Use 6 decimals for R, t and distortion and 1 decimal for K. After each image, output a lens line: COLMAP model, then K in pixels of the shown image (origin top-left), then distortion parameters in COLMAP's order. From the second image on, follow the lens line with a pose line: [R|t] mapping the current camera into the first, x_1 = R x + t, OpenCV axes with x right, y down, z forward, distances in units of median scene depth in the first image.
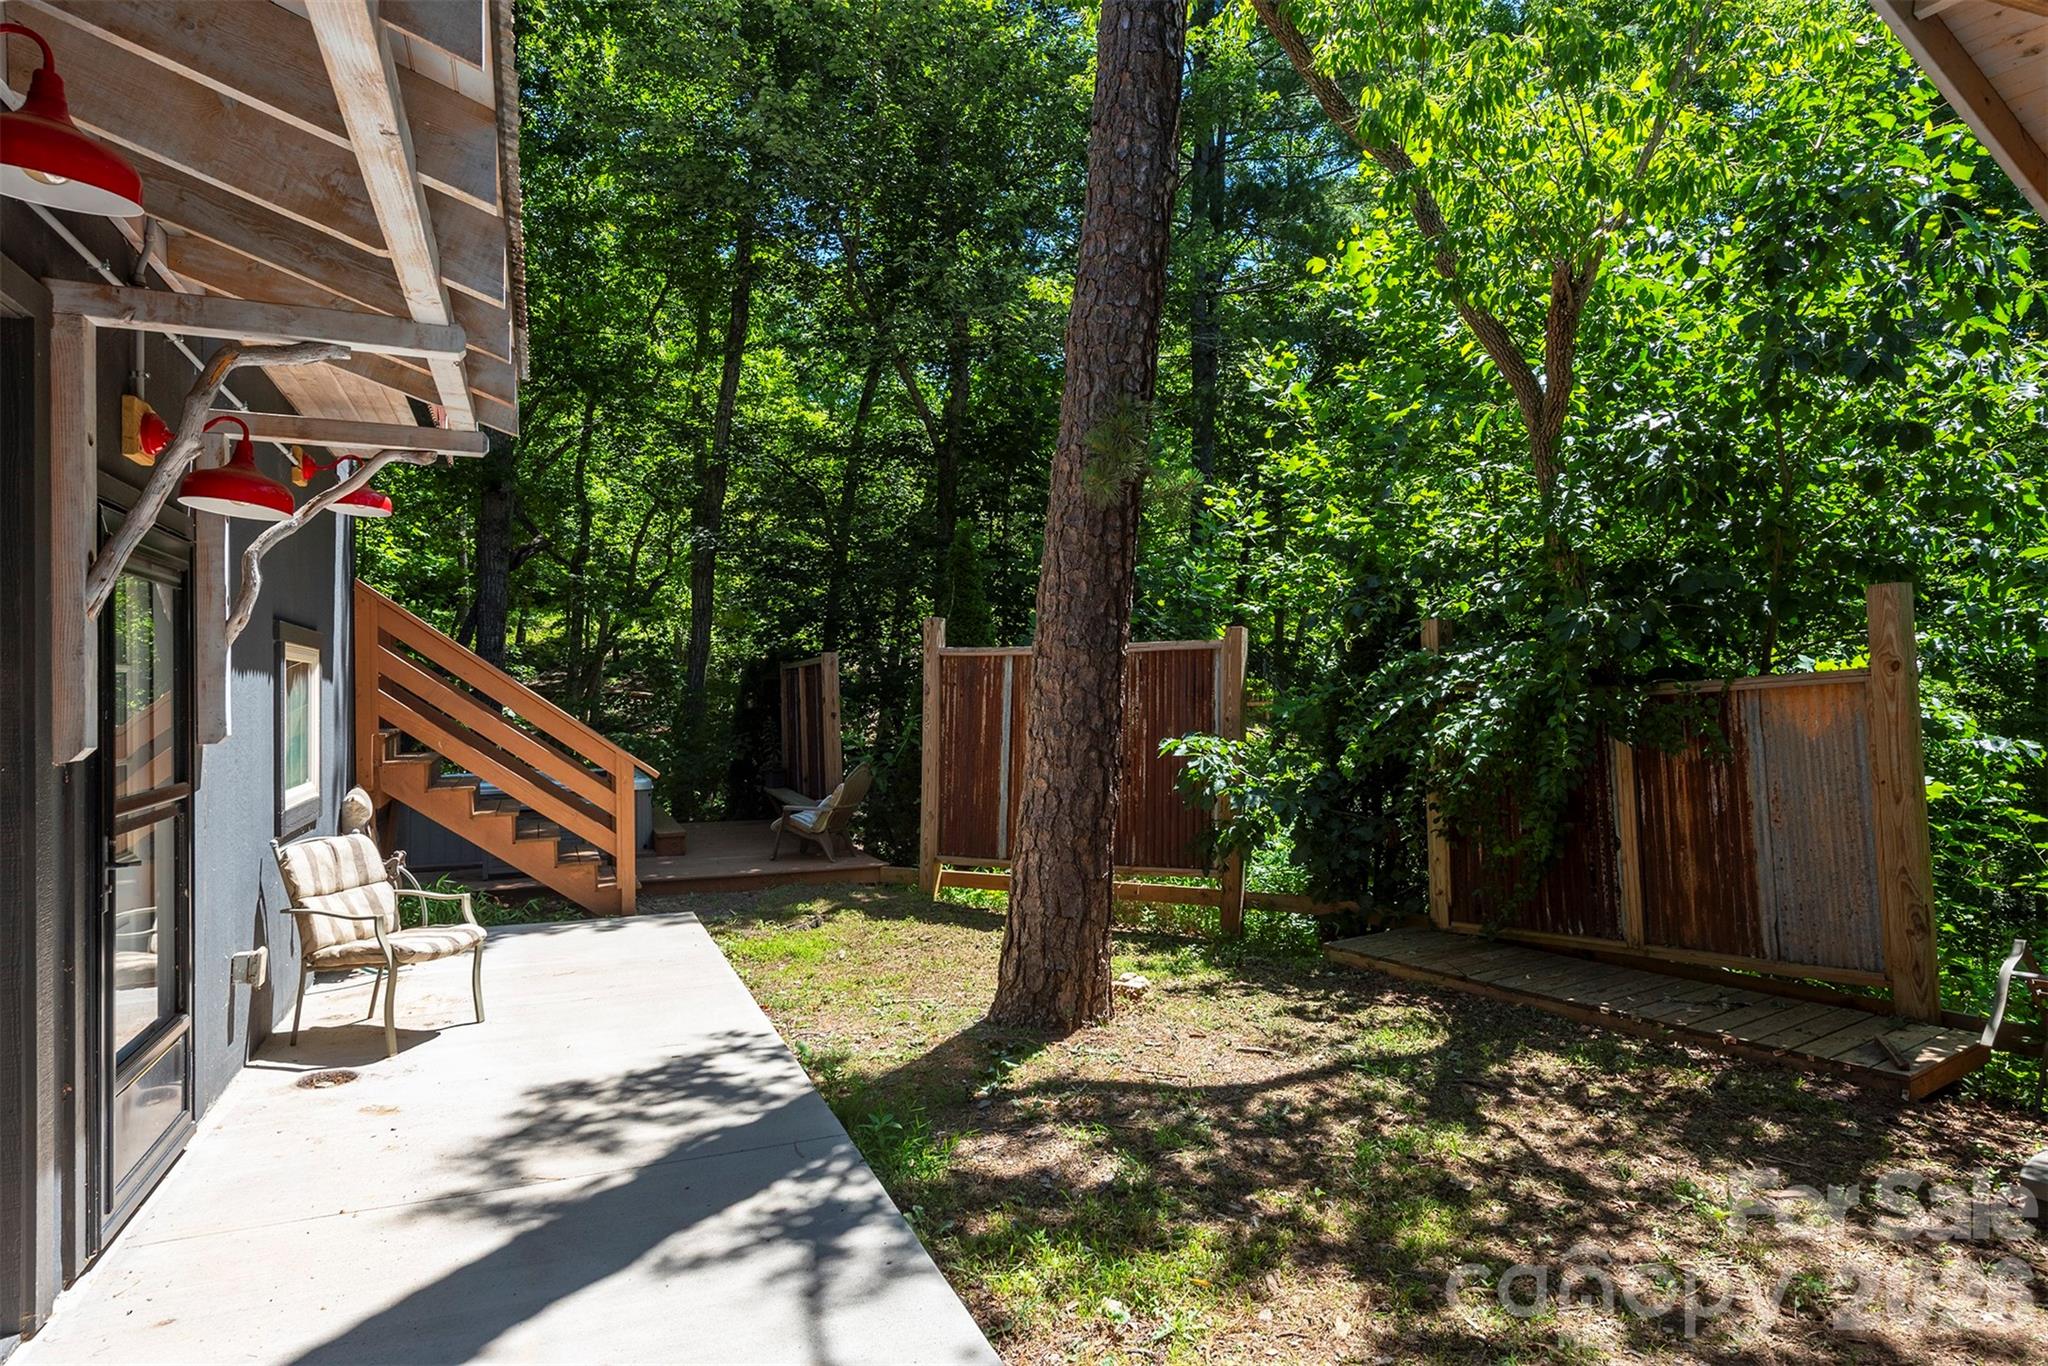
lens RADIAL K [[1096.6, 0, 928.6], [0, 1096.6, 679.6], [0, 0, 1]] dist [0.012635, -0.000914]
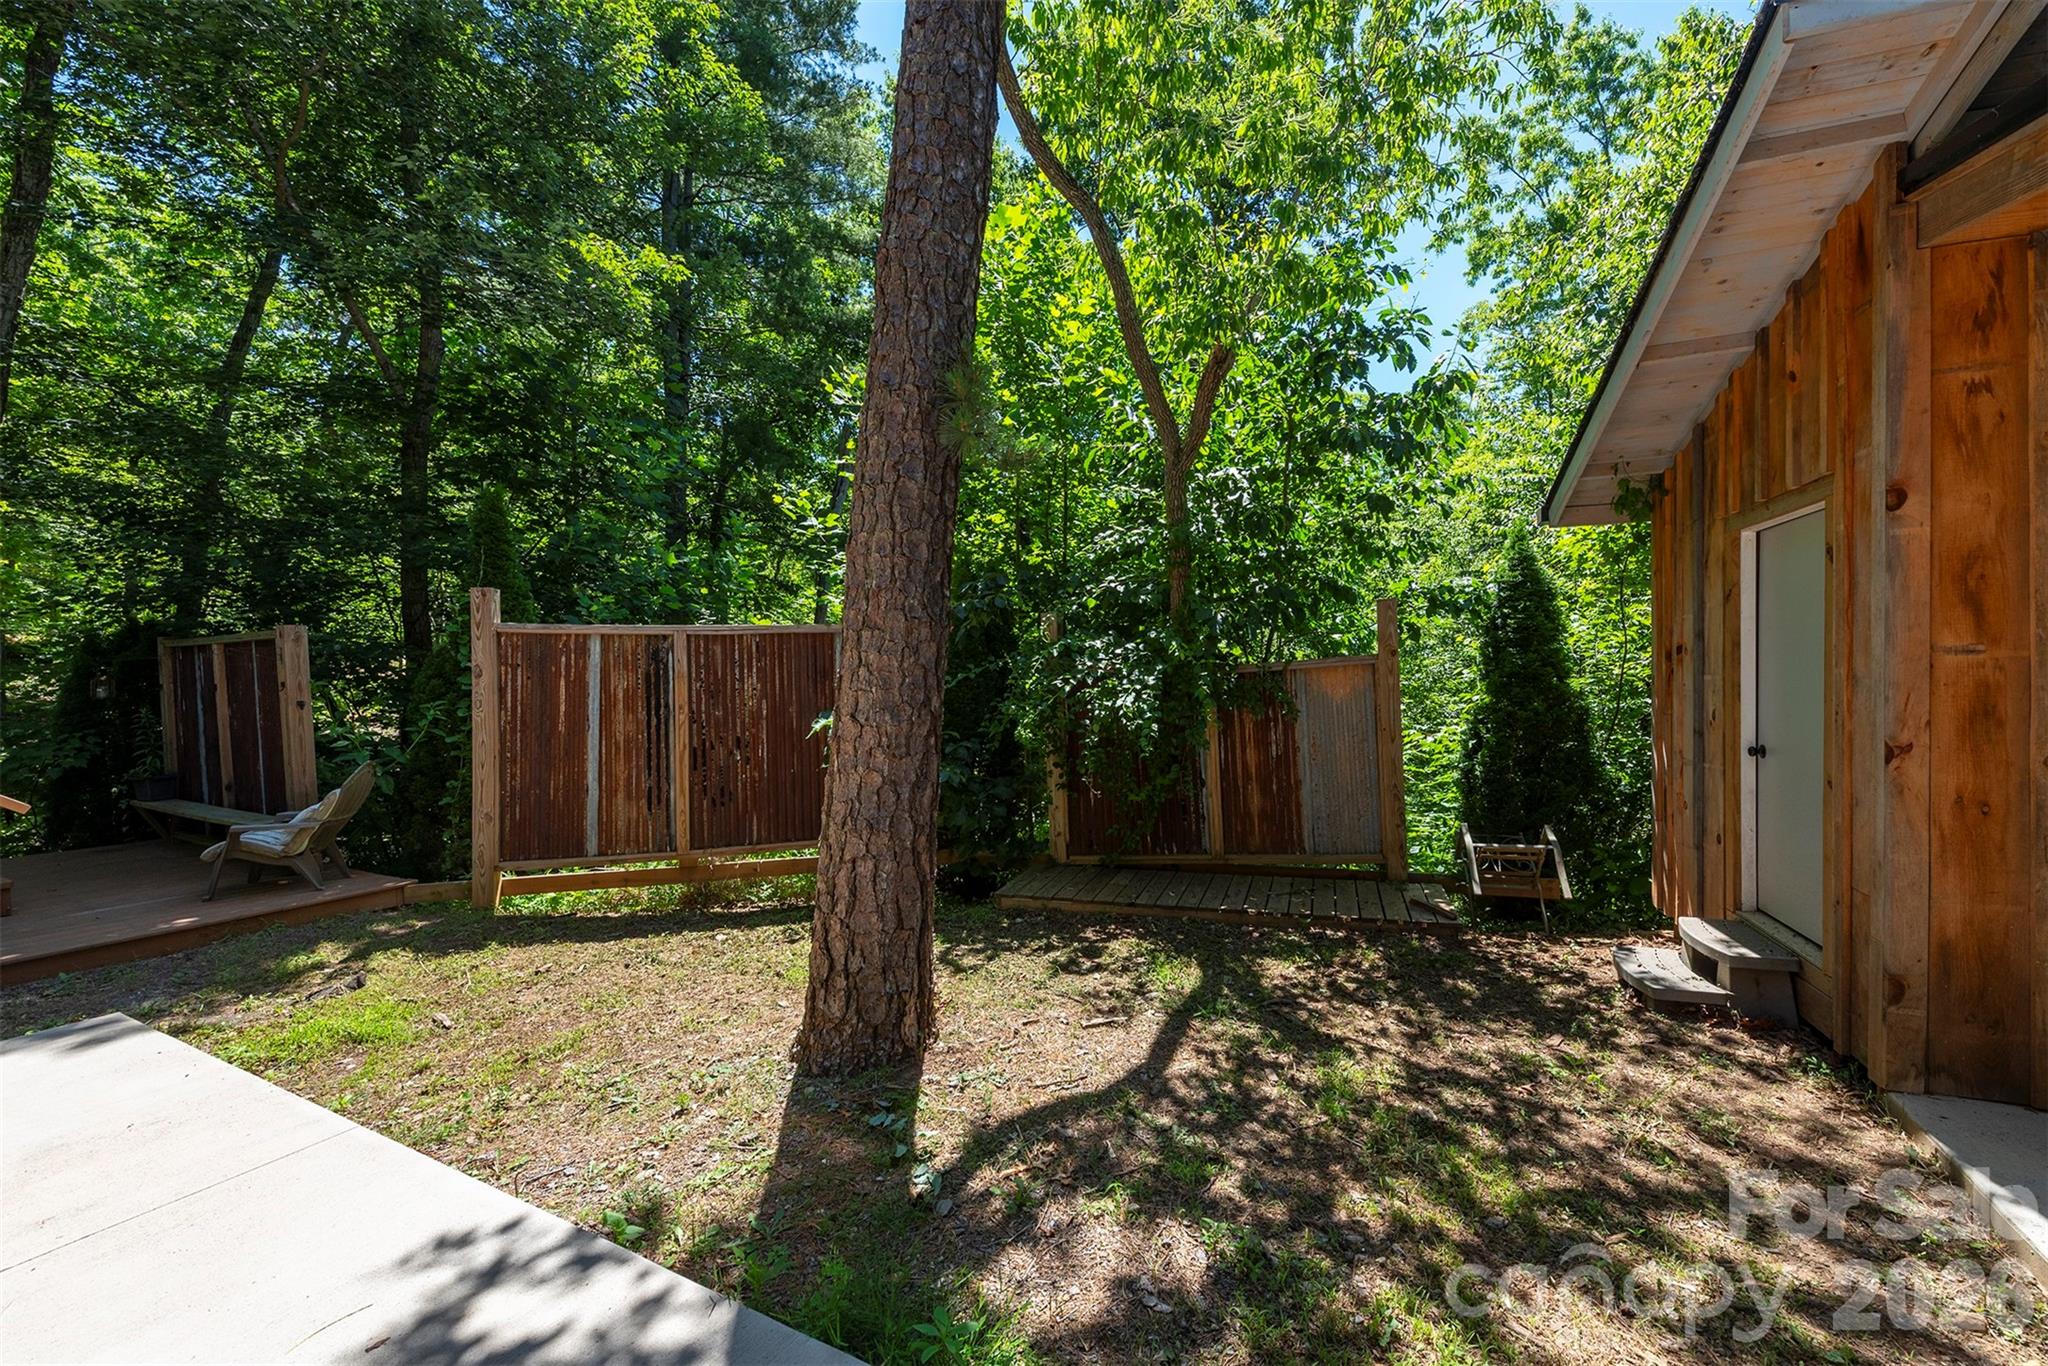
lens RADIAL K [[829.8, 0, 1031.3], [0, 829.8, 684.3], [0, 0, 1]] dist [0.011933, -0.000340]
pose [[0.737576, -0.012090, 0.675156, -0.286908], [-0.002636, 0.999781, 0.020783, 0.009993], [-0.675259, -0.017109, 0.737382, 0.525823]]
